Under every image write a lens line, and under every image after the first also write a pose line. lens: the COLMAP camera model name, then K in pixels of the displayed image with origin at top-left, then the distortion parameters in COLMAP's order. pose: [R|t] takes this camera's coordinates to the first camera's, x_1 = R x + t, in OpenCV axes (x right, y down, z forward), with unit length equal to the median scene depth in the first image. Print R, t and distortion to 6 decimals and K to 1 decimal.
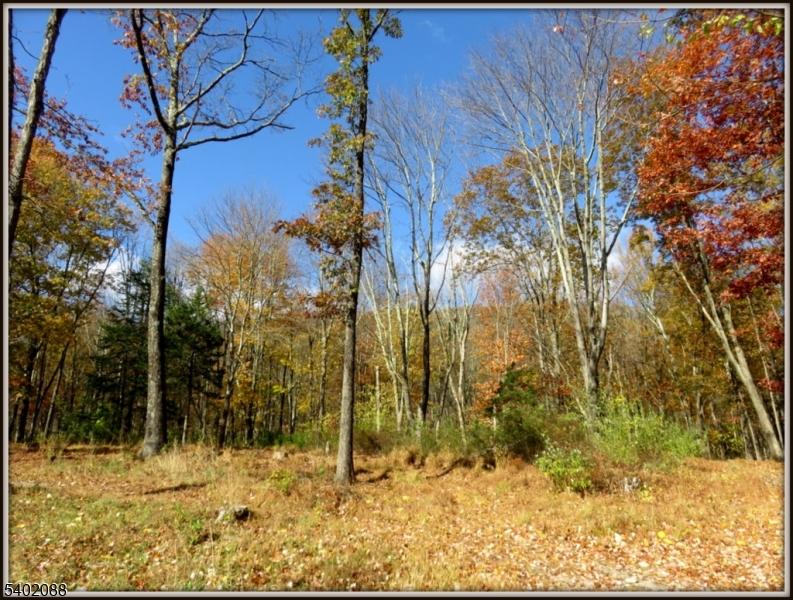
lens RADIAL K [[581.7, 0, 396.5], [0, 581.7, 300.0], [0, 0, 1]] dist [-0.002306, -0.006622]
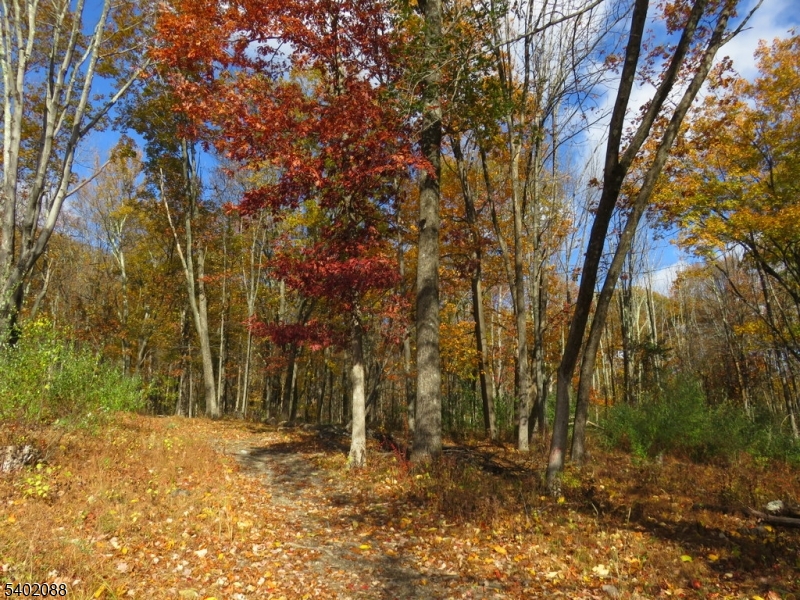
lens RADIAL K [[590.1, 0, 400.0], [0, 590.1, 300.0], [0, 0, 1]] dist [0.000141, -0.001219]
pose [[0.620186, 0.183180, 0.762768, 0.114888], [-0.244721, 0.969007, -0.033733, 0.065652], [-0.745306, -0.165744, 0.645792, 0.256701]]
